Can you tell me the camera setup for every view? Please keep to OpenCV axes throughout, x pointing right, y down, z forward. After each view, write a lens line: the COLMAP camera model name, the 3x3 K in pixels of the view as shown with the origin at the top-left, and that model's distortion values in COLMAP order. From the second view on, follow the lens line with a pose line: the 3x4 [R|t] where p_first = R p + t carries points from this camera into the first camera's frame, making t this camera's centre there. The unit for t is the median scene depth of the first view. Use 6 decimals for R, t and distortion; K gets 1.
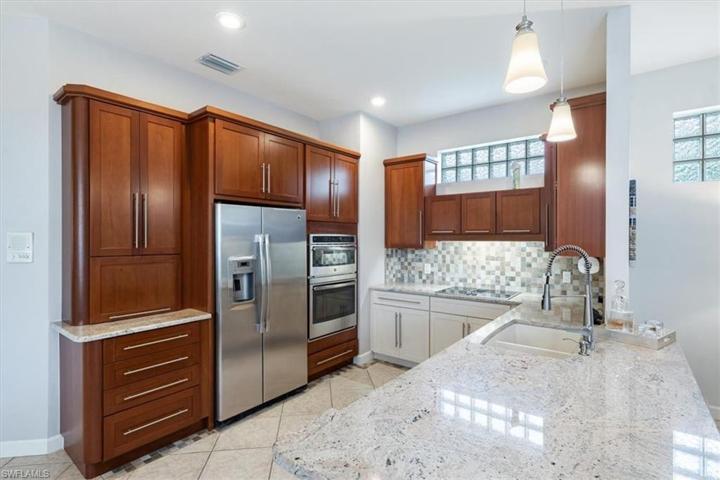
lens RADIAL K [[350.3, 0, 361.2], [0, 350.3, 240.8], [0, 0, 1]] dist [-0.000295, 0.000496]
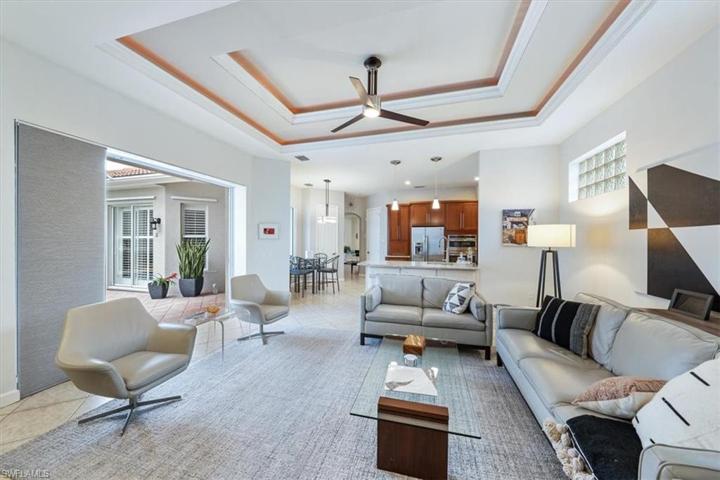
lens RADIAL K [[253.9, 0, 360.3], [0, 253.9, 242.1], [0, 0, 1]] dist [-0.009841, -0.000030]
pose [[0.367530, 0.006013, -0.929992, 1.331019], [-0.012572, 0.999920, 0.001497, 0.038347], [0.929927, 0.011142, 0.367576, -0.359732]]
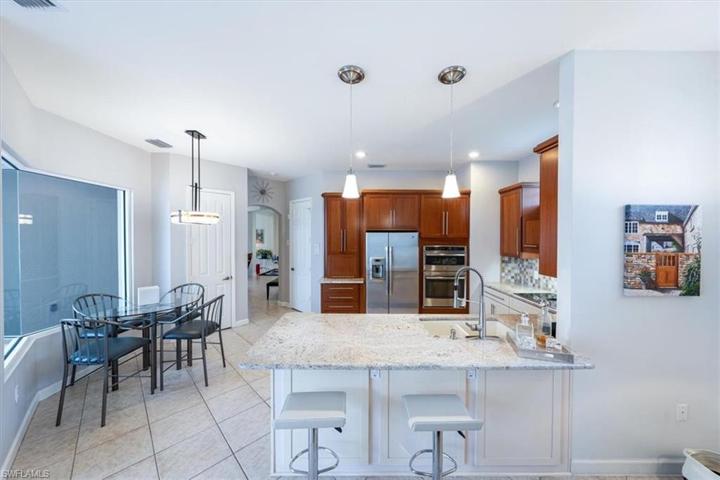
lens RADIAL K [[246.2, 0, 362.1], [0, 246.2, 240.1], [0, 0, 1]] dist [-0.005383, -0.000234]
pose [[0.612335, 0.012752, -0.790496, 0.562960], [-0.007224, 0.999918, 0.010535, -0.051960], [0.790566, -0.000740, 0.612377, 0.011886]]
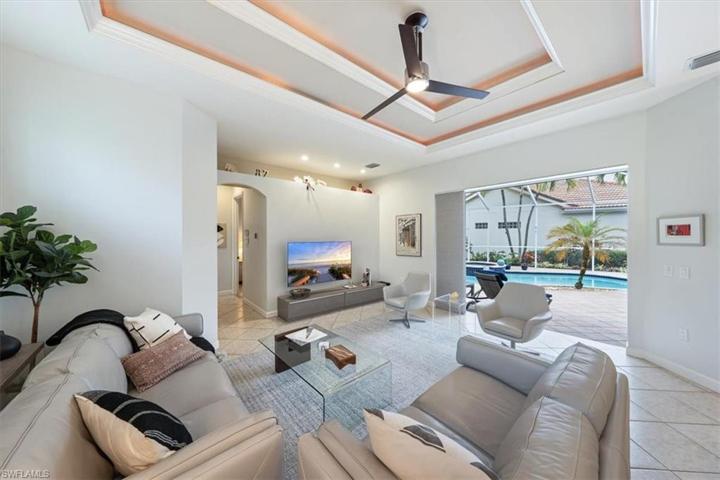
lens RADIAL K [[246.2, 0, 359.9], [0, 246.2, 235.0], [0, 0, 1]] dist [-0.005383, -0.000234]
pose [[-0.978507, 0.001402, 0.206207, 0.672955], [0.002544, 0.999983, 0.005272, -0.001561], [-0.206196, 0.005684, -0.978494, 0.512491]]
